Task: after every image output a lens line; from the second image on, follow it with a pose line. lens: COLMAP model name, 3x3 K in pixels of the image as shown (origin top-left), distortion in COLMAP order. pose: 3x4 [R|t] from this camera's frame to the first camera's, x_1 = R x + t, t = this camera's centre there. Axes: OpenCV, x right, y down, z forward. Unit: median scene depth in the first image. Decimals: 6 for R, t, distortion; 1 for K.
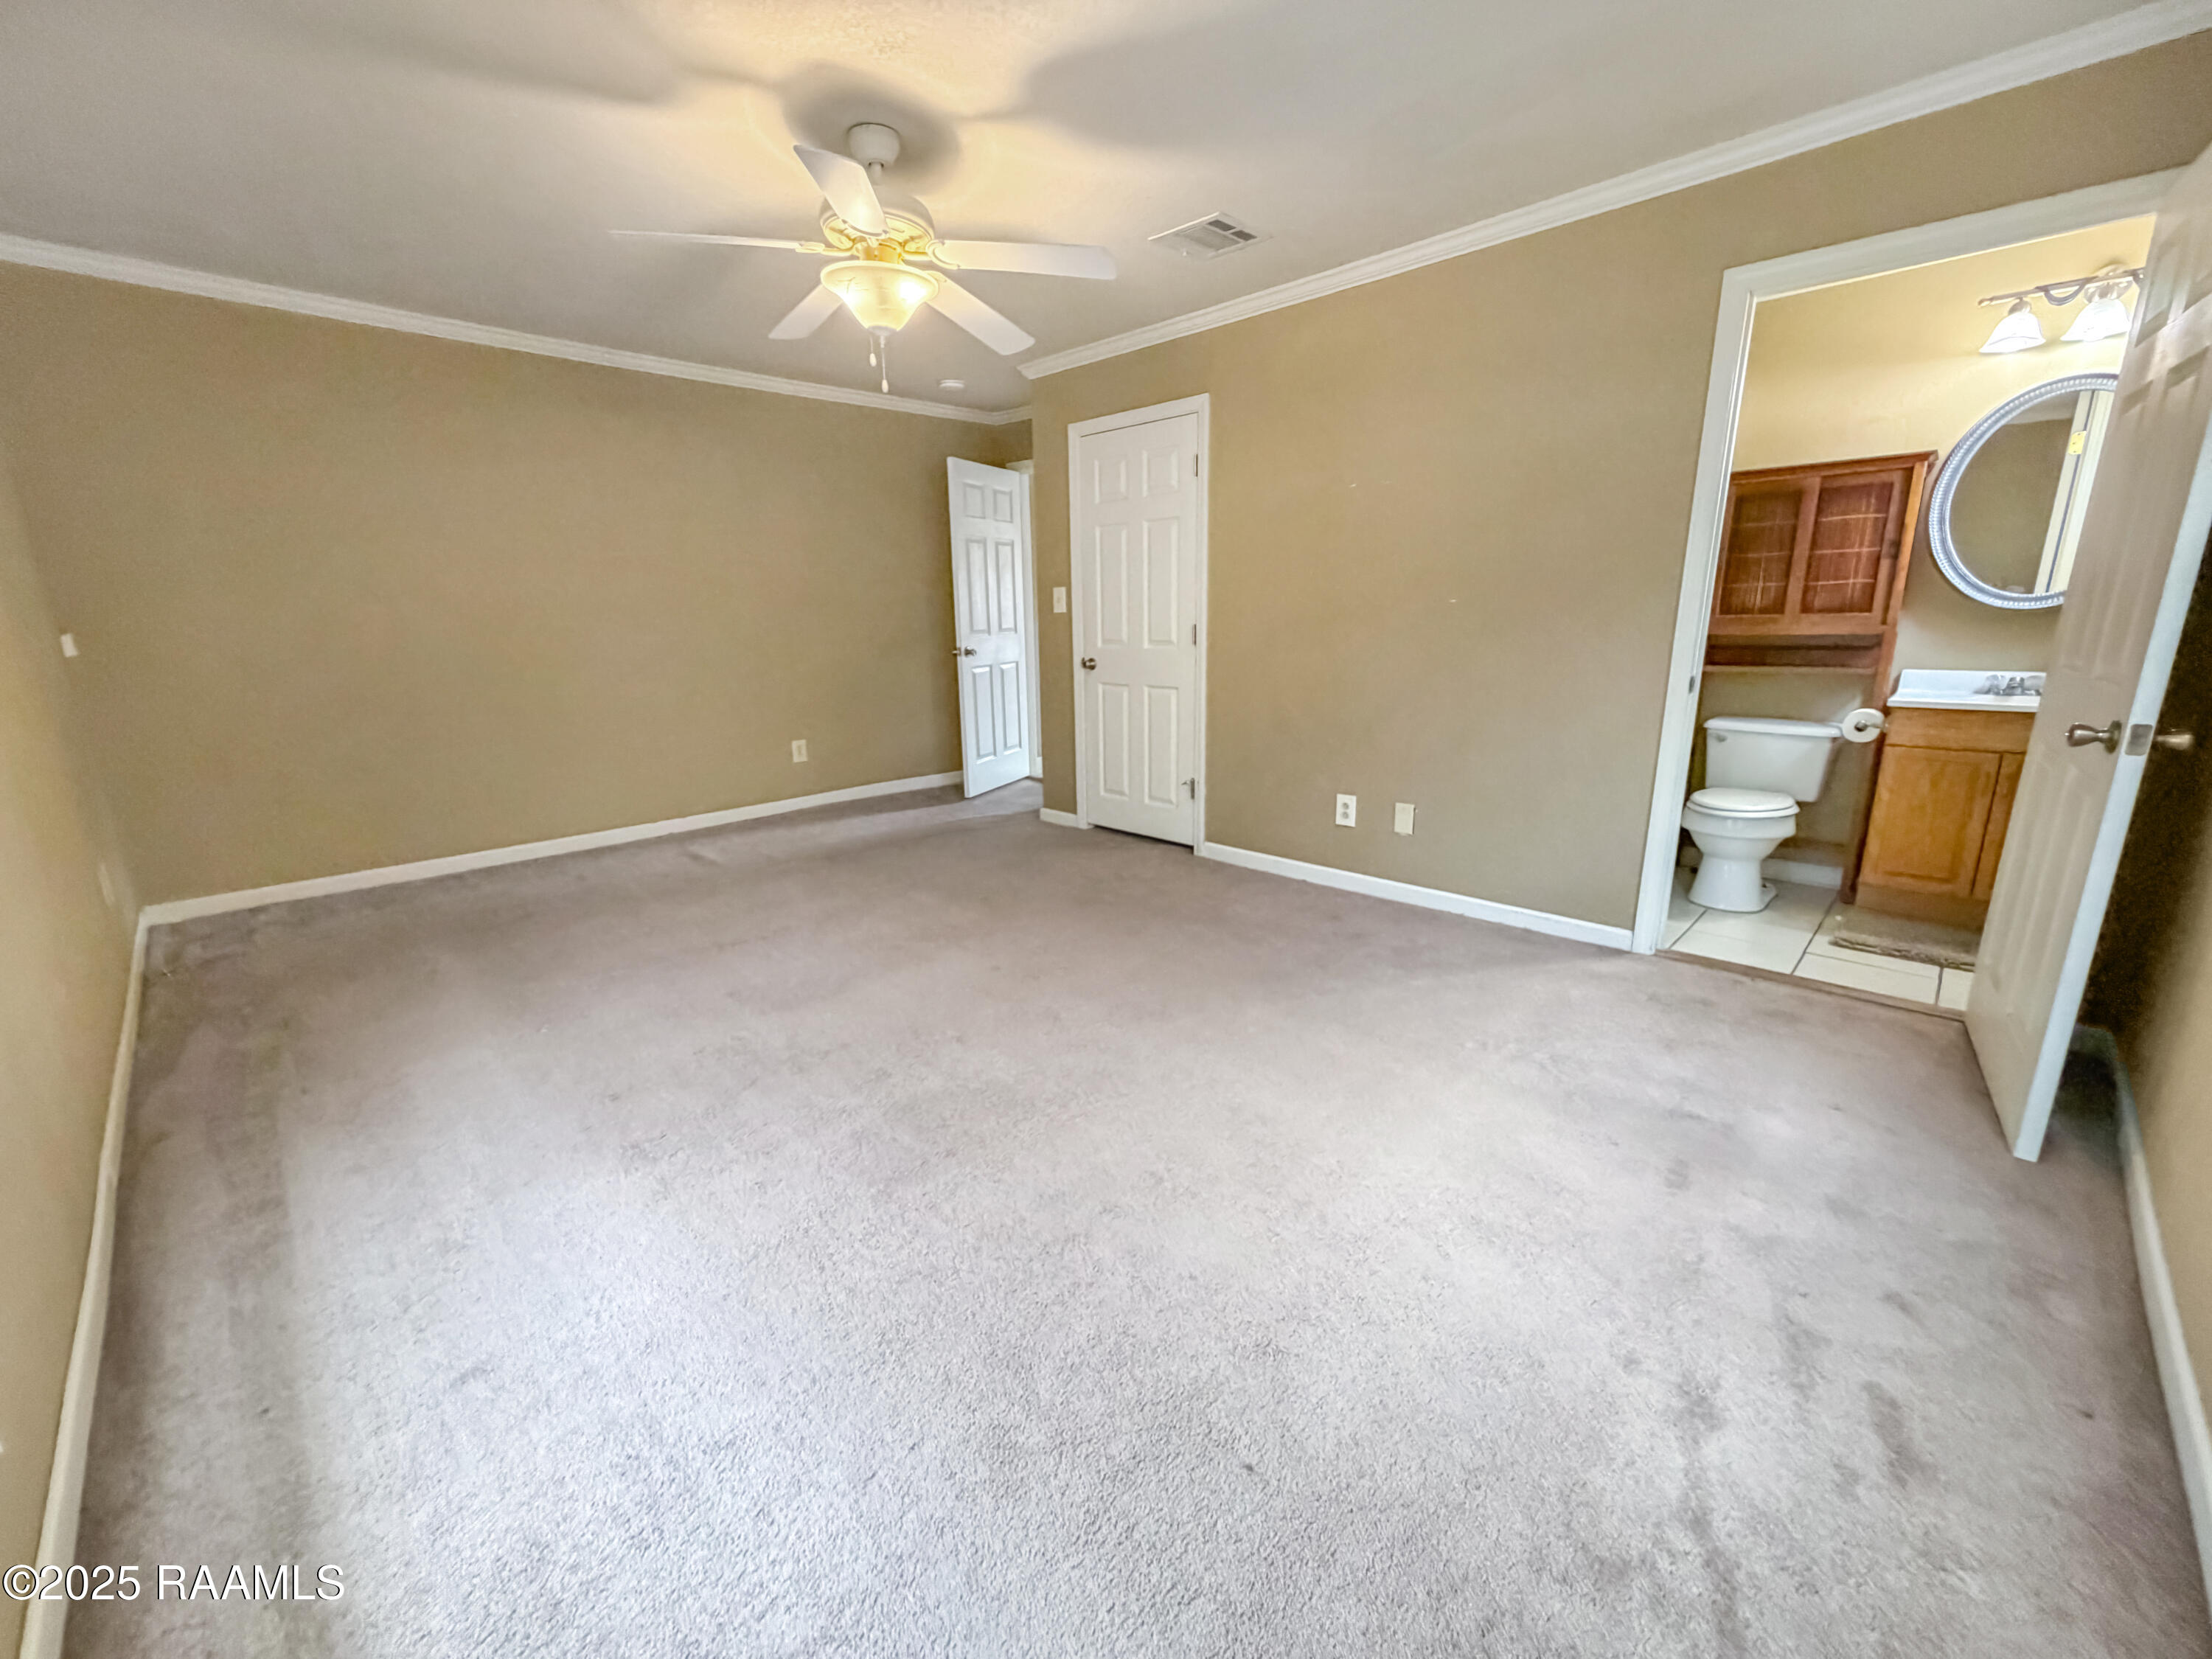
lens RADIAL K [[879.2, 0, 1104.6], [0, 879.2, 844.0], [0, 0, 1]] dist [-0.001210, 0.000356]
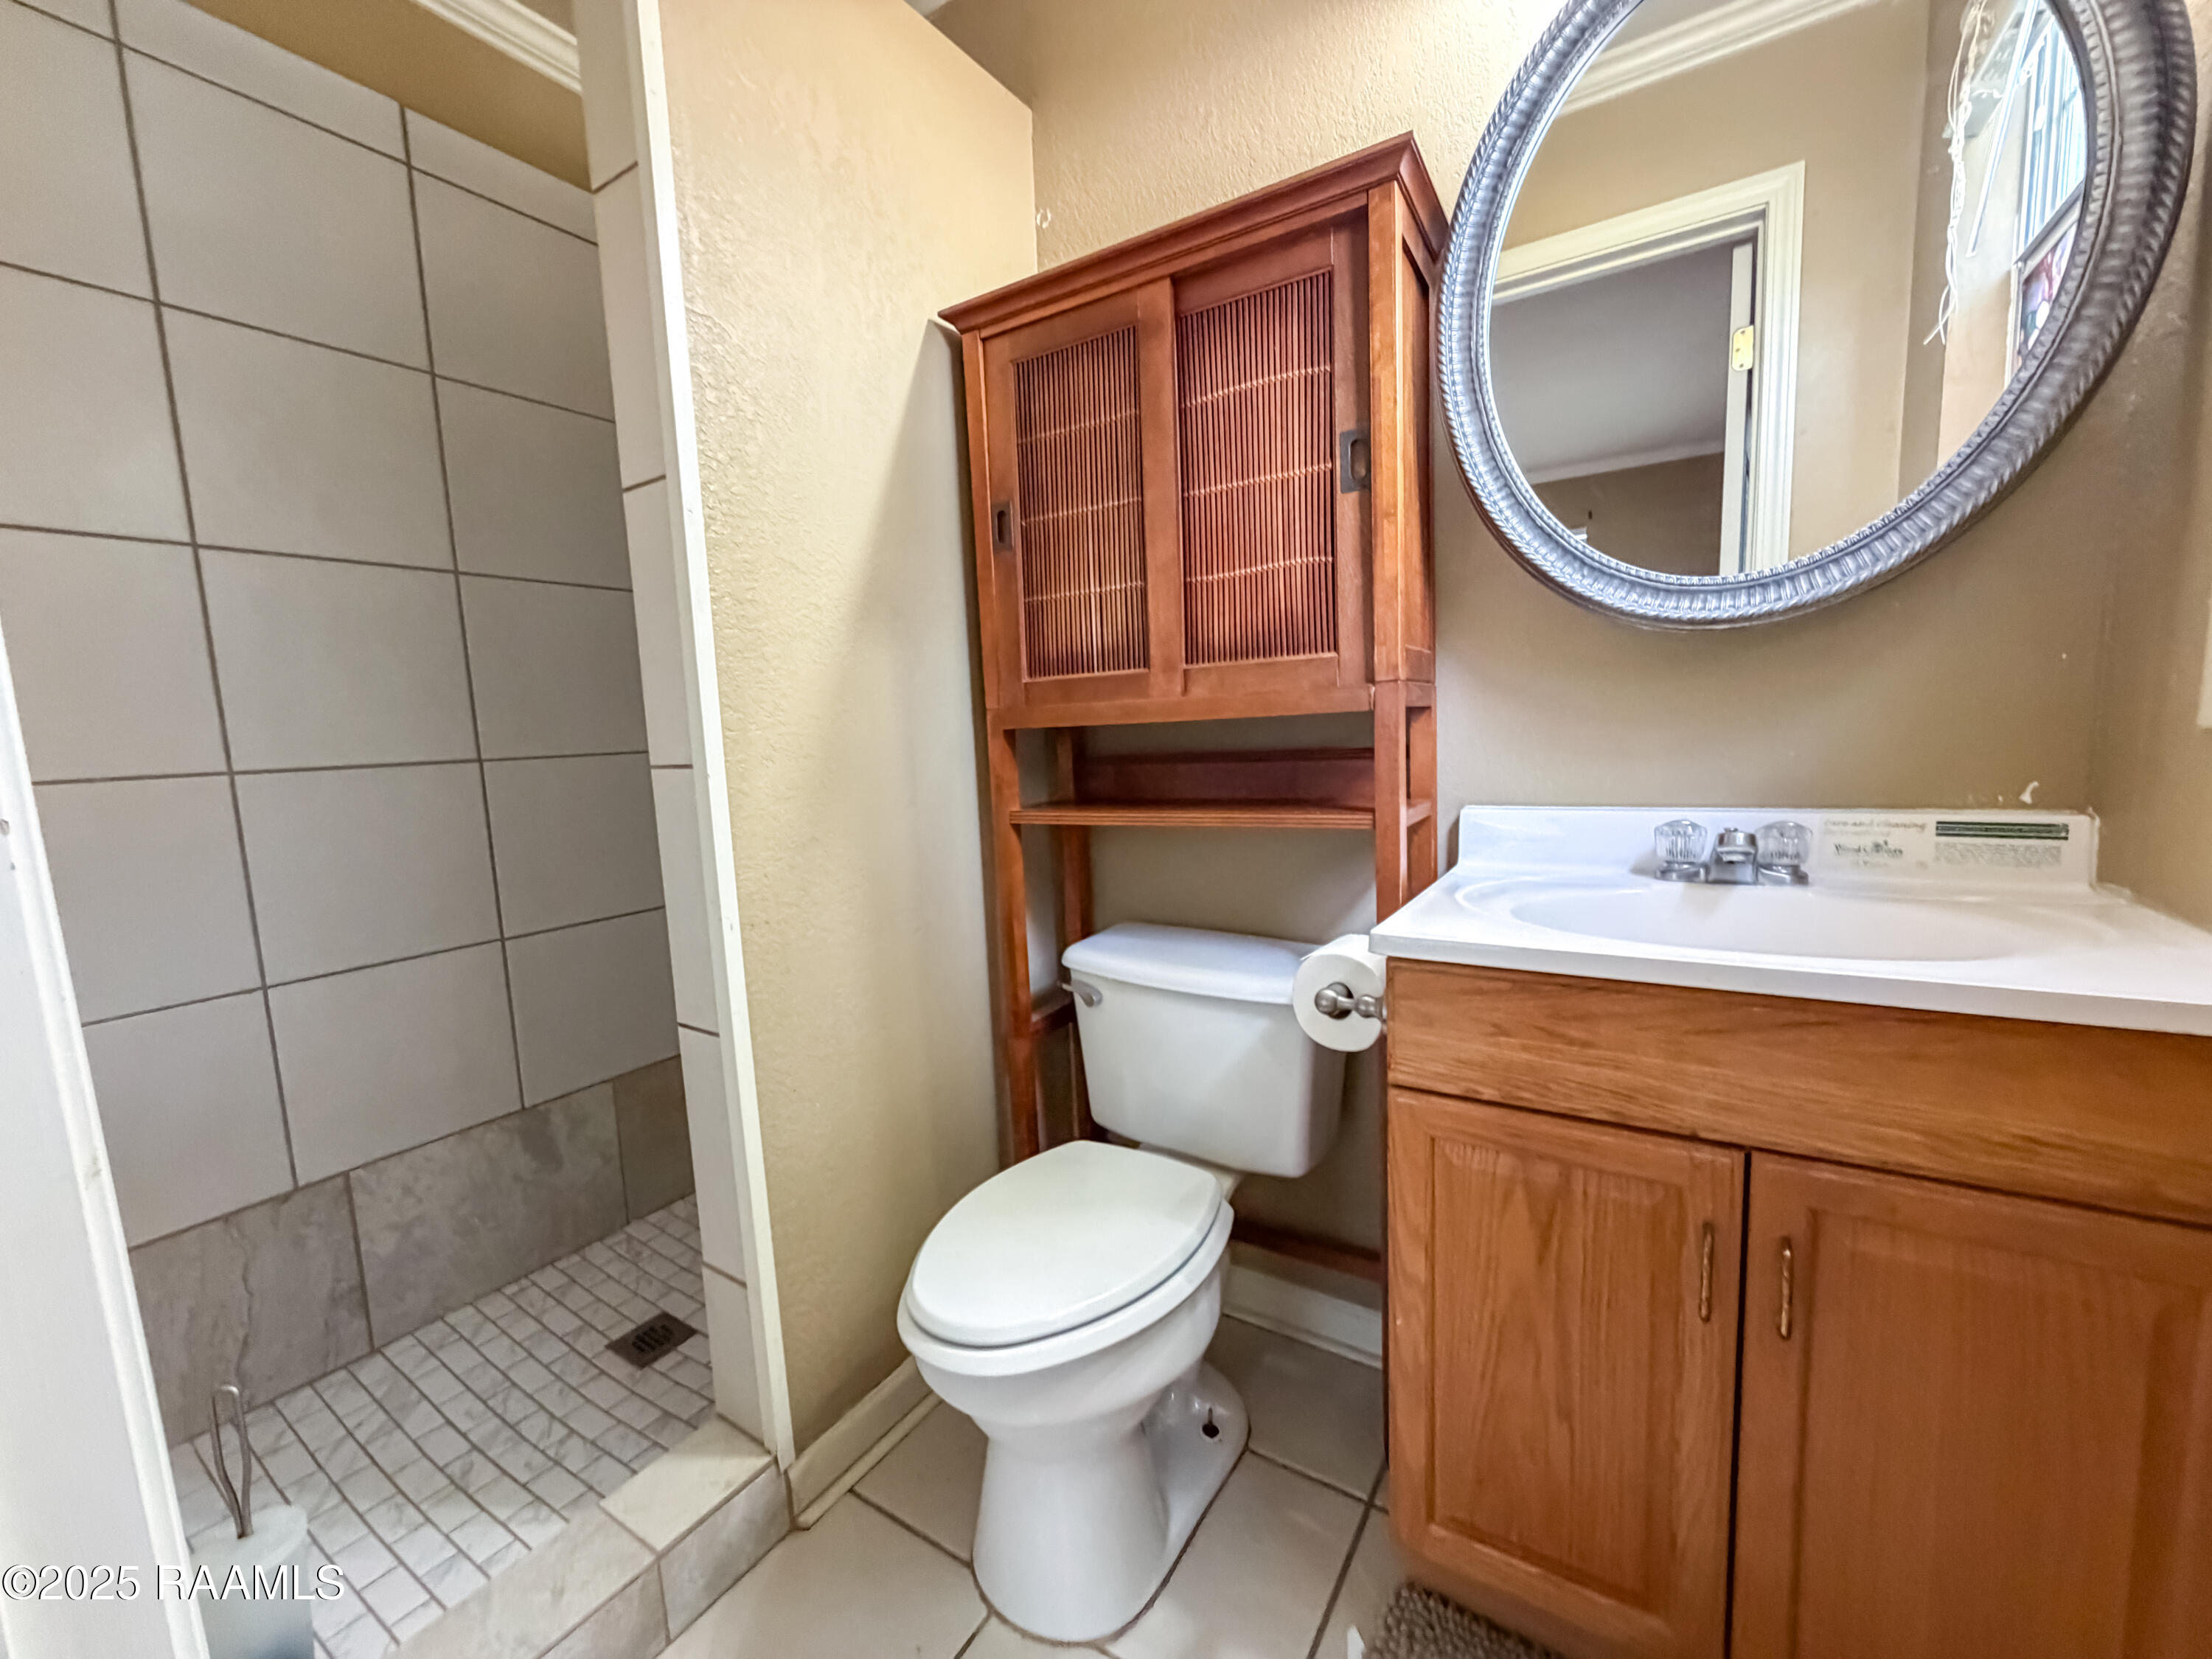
lens RADIAL K [[882.0, 0, 1094.2], [0, 882.0, 826.6], [0, 0, 1]] dist [0.000941, -0.000229]
pose [[0.981544, -0.049268, 0.184783, 0.746673], [0.073673, 0.989082, -0.127626, -0.166859], [-0.176478, 0.138884, 0.974457, 0.726144]]
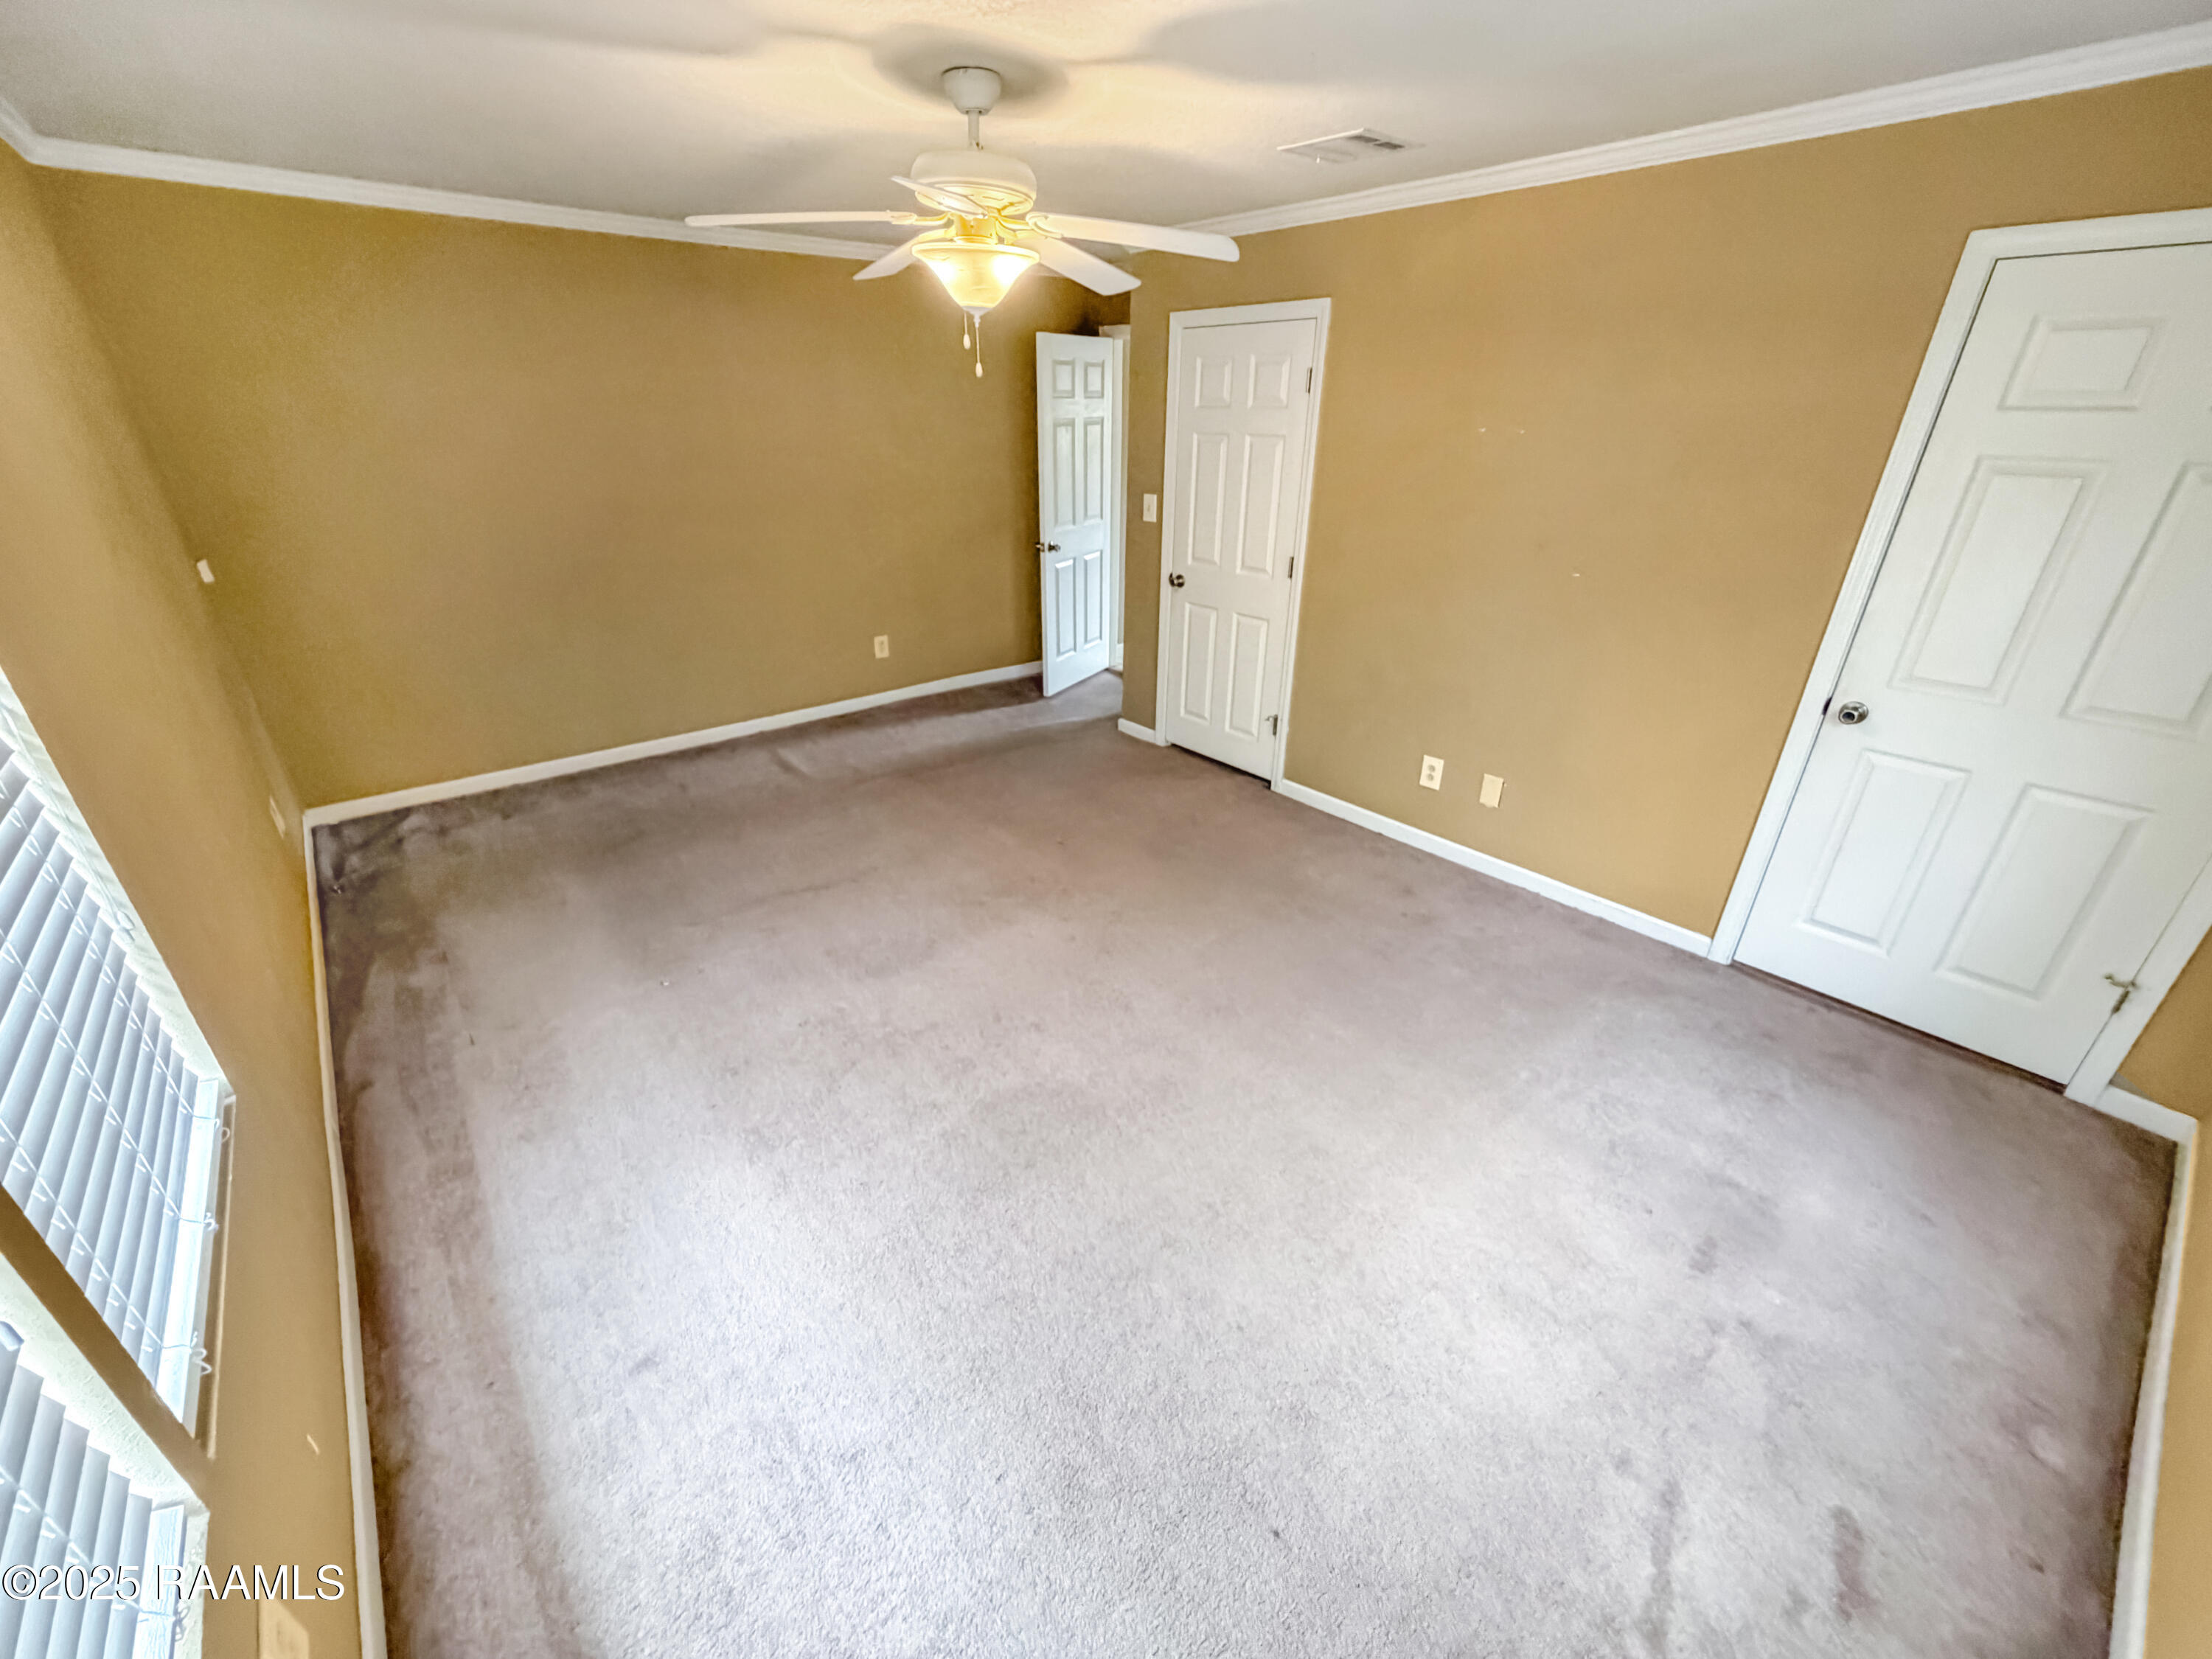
lens RADIAL K [[879.2, 0, 1104.6], [0, 879.2, 844.0], [0, 0, 1]] dist [-0.001210, 0.000356]
pose [[0.995597, 0.060266, -0.071798, -0.019338], [-0.044375, 0.977686, 0.205329, -0.221618], [0.082570, -0.201239, 0.976056, -0.000948]]
